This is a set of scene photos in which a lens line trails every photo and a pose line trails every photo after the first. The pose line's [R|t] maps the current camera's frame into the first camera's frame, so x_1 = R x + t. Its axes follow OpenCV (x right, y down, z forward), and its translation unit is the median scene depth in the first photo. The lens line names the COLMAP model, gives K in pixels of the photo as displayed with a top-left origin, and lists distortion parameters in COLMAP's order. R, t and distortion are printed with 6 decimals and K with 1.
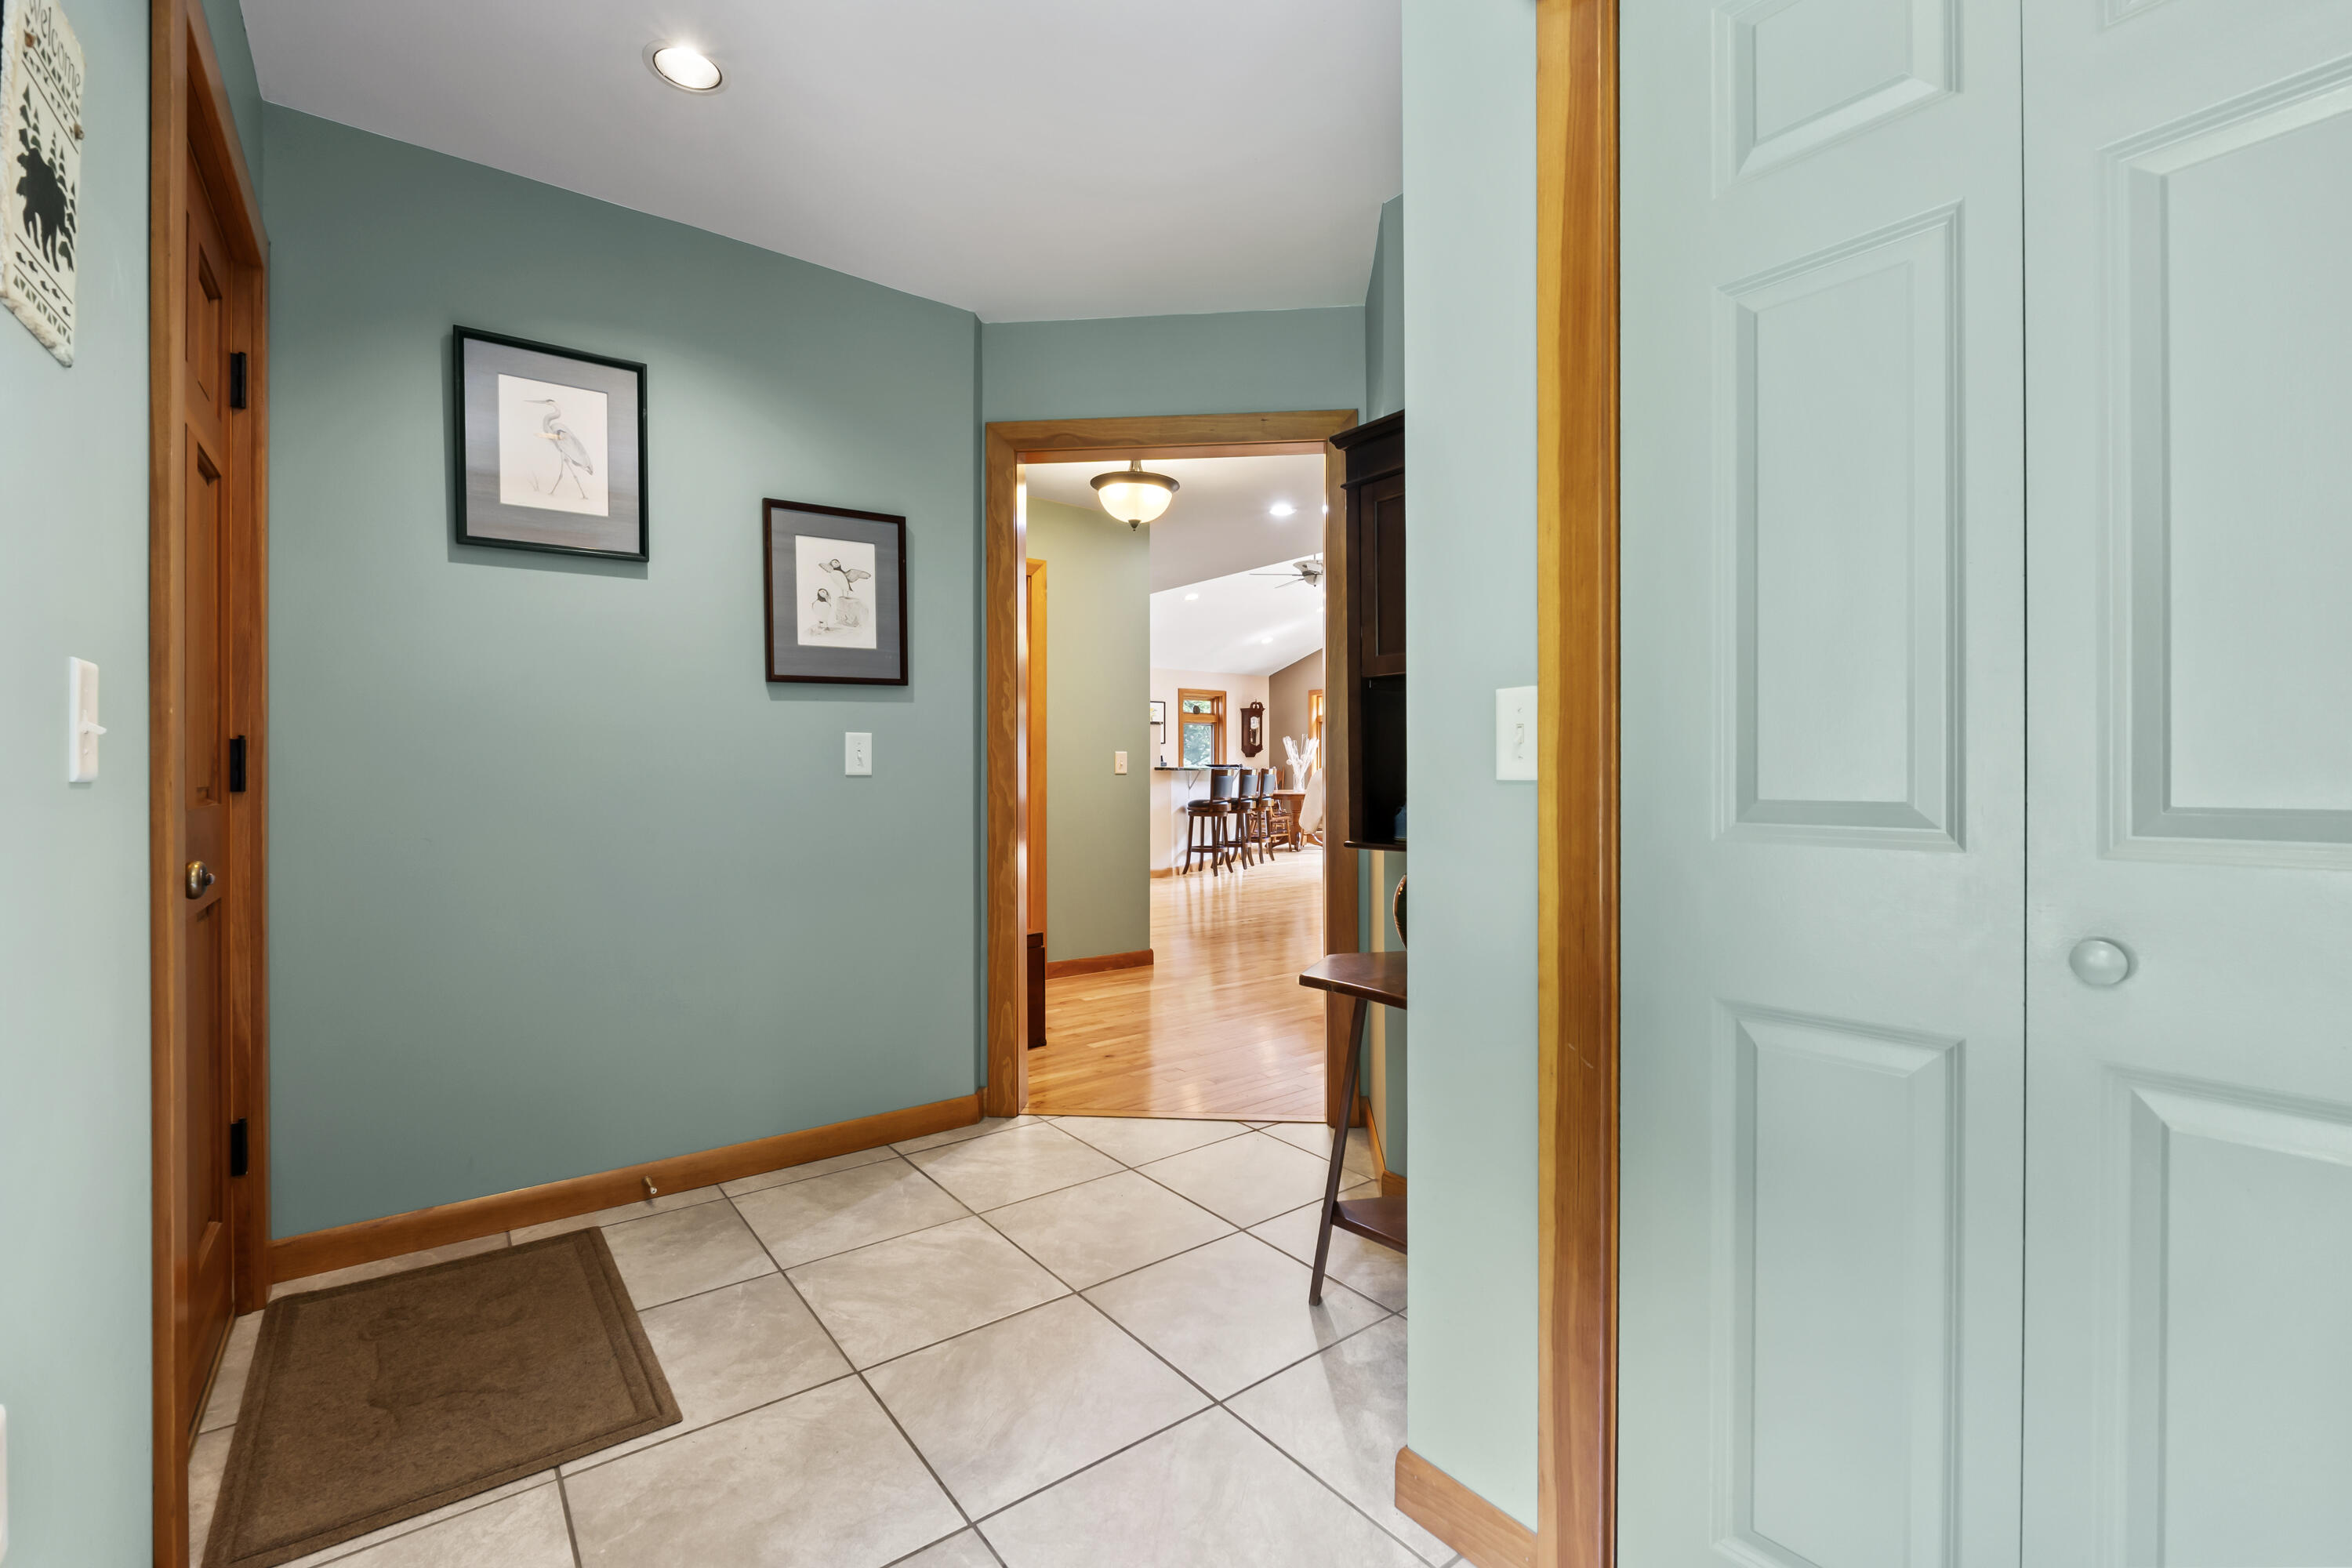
lens RADIAL K [[1007.0, 0, 1174.1], [0, 1007.0, 777.8], [0, 0, 1]] dist [-0.003478, -0.000197]
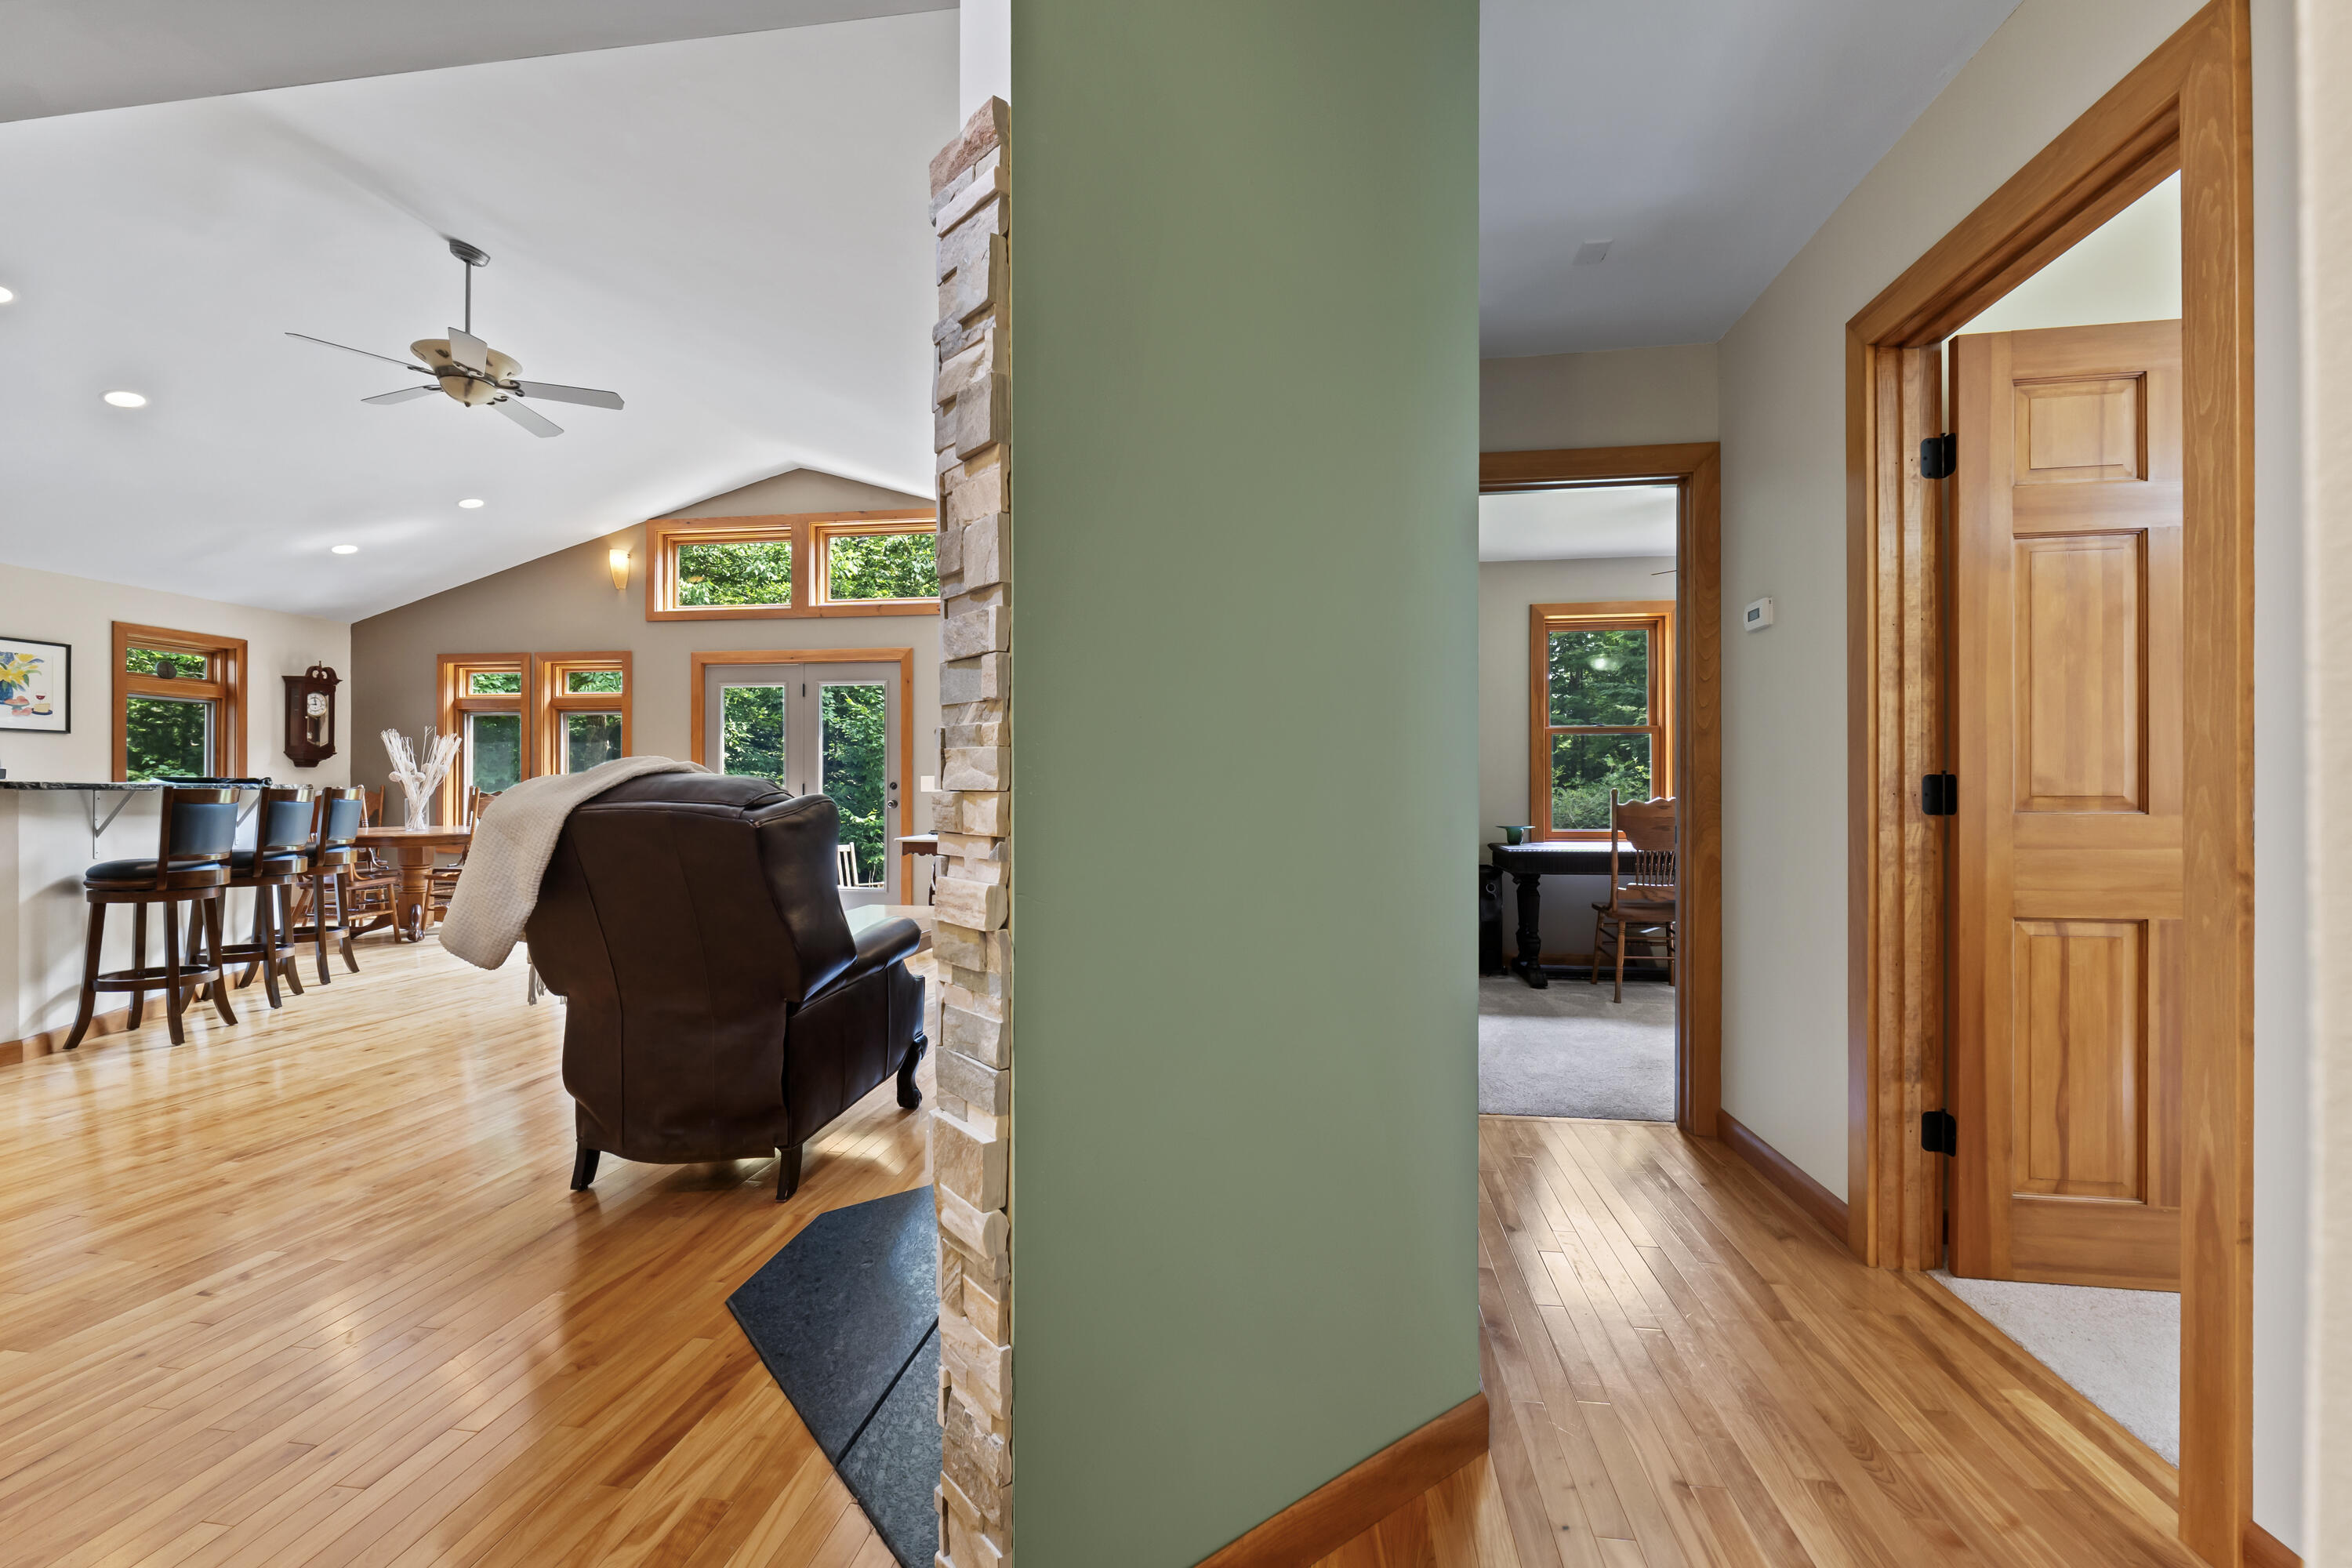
lens RADIAL K [[1007.0, 0, 1166.0], [0, 1007.0, 789.6], [0, 0, 1]] dist [-0.003478, -0.000197]
pose [[0.718096, 0.006537, 0.695913, 0.041400], [0.001118, 0.999944, -0.010546, -0.002766], [-0.695943, 0.008351, 0.718048, 0.374073]]
